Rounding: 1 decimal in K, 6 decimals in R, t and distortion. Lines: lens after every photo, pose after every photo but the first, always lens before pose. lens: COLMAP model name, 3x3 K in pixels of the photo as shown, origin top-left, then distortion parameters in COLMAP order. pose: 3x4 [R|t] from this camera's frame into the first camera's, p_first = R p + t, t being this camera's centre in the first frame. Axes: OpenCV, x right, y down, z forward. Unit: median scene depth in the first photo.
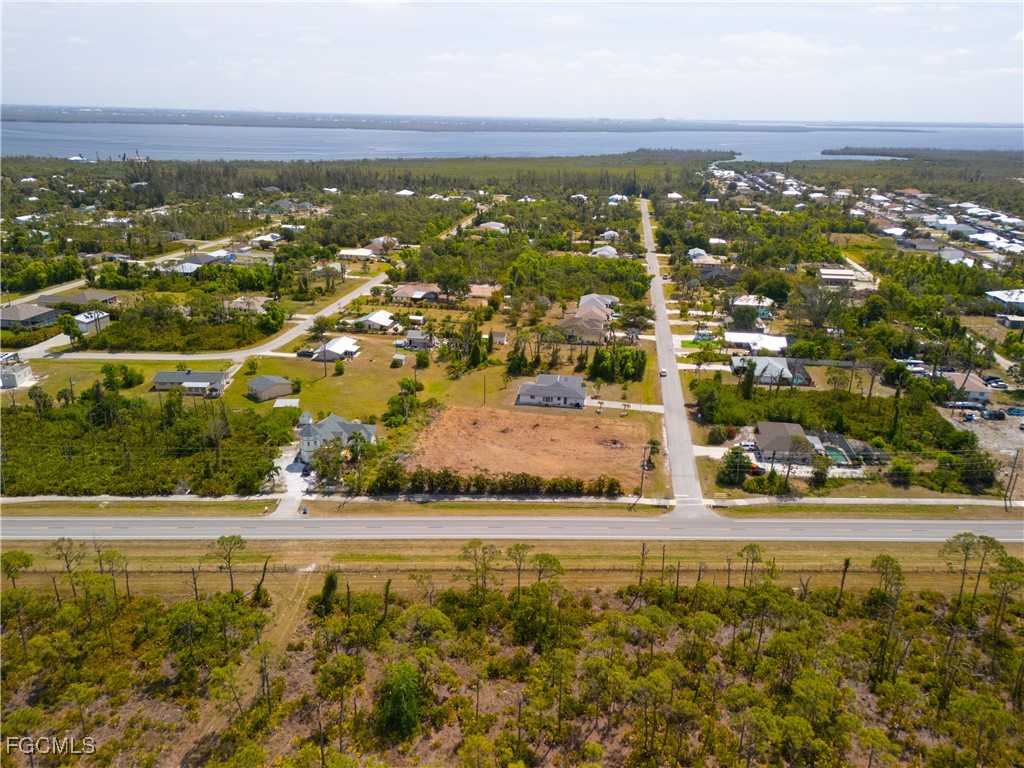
lens RADIAL K [[743.8, 0, 512.0], [0, 743.8, 384.0], [0, 0, 1]] dist [0.024427, -0.000439]
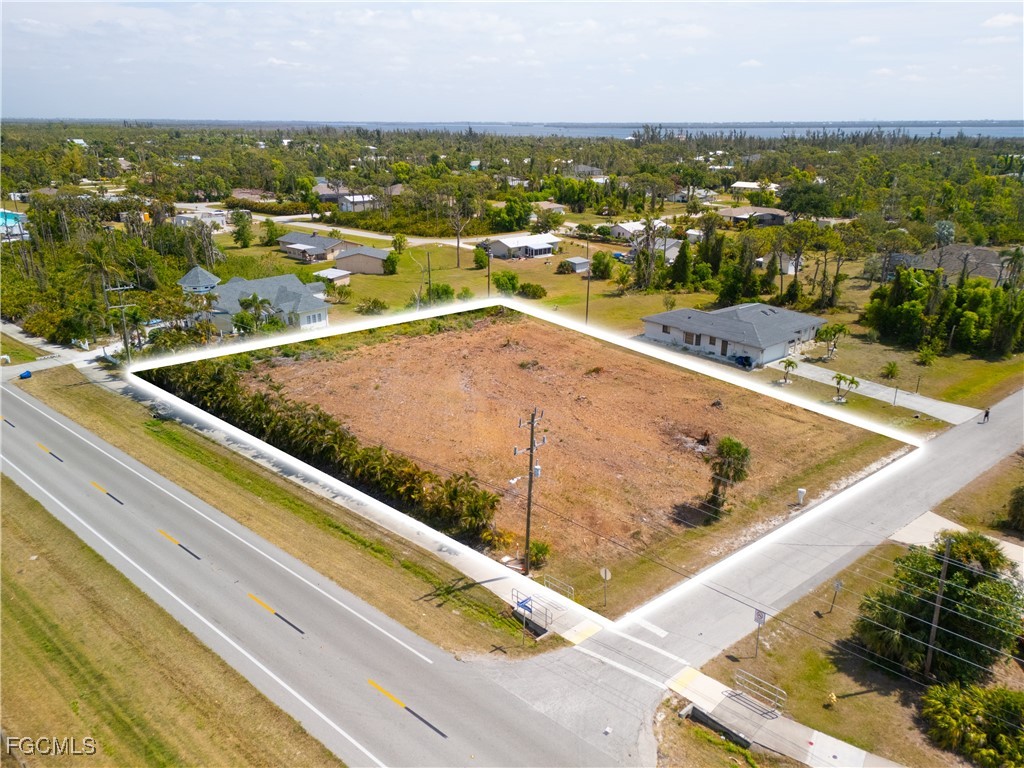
lens RADIAL K [[733.1, 0, 518.1], [0, 733.1, 380.9], [0, 0, 1]] dist [0.002486, -0.002095]
pose [[0.731711, 0.200473, -0.651467, 0.345311], [-0.209358, 0.975670, 0.065093, 0.049707], [0.648666, 0.088761, 0.755879, 0.728324]]
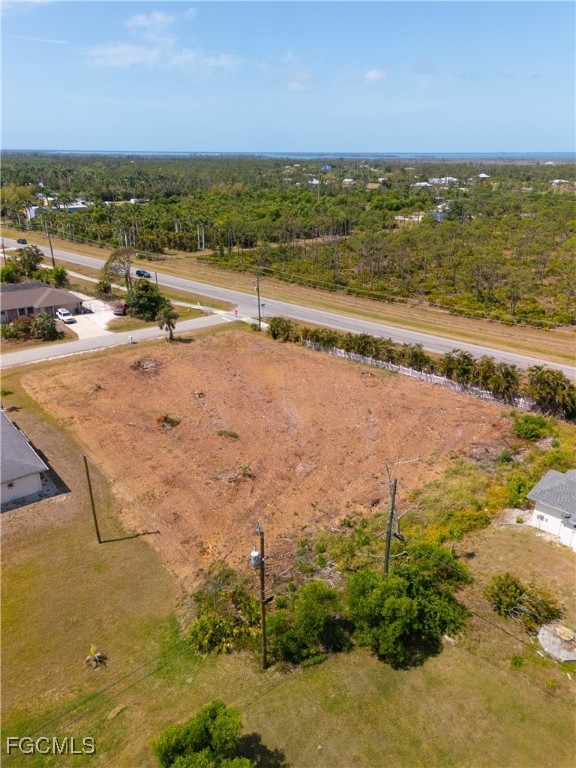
lens RADIAL K [[557.9, 0, 288.0], [0, 557.9, 384.0], [0, 0, 1]] dist [0.024427, -0.000439]
pose [[-0.722928, -0.291001, 0.626653, -0.285267], [0.202099, 0.778249, 0.594546, -0.184585], [-0.660705, 0.556460, -0.503807, 1.312152]]
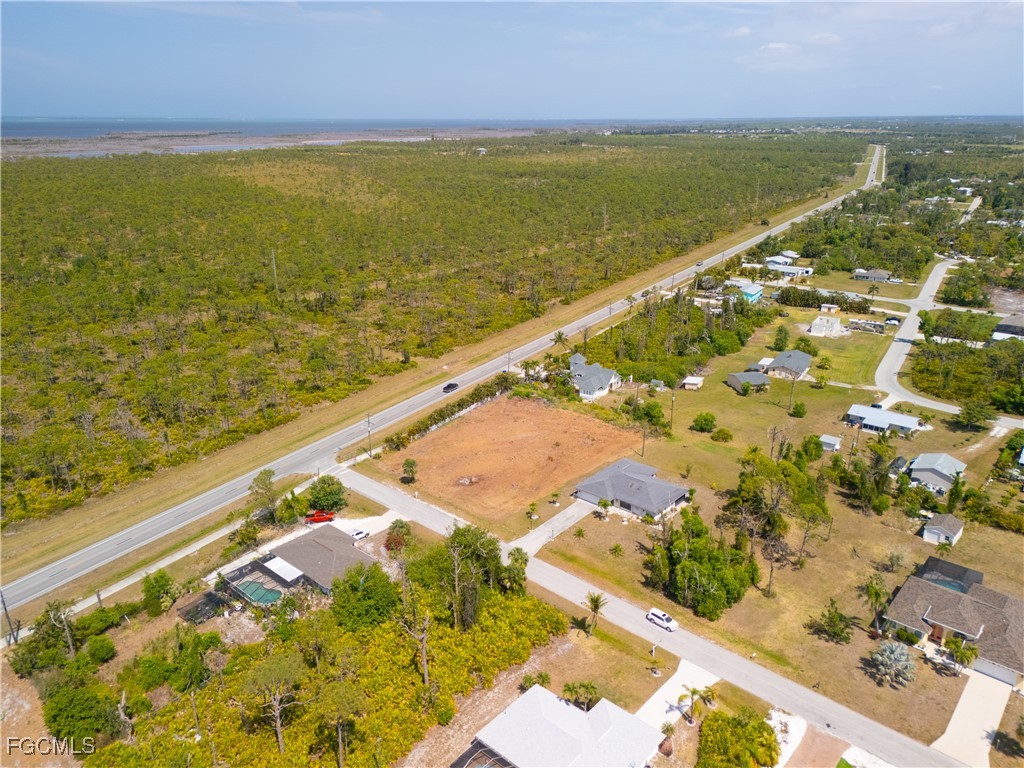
lens RADIAL K [[743.8, 0, 512.0], [0, 743.8, 384.0], [0, 0, 1]] dist [0.024427, -0.000439]
pose [[-0.560564, 0.251613, -0.788961, 0.882112], [-0.281929, 0.837825, 0.467510, -0.509412], [0.778642, 0.484500, -0.398717, 1.510319]]
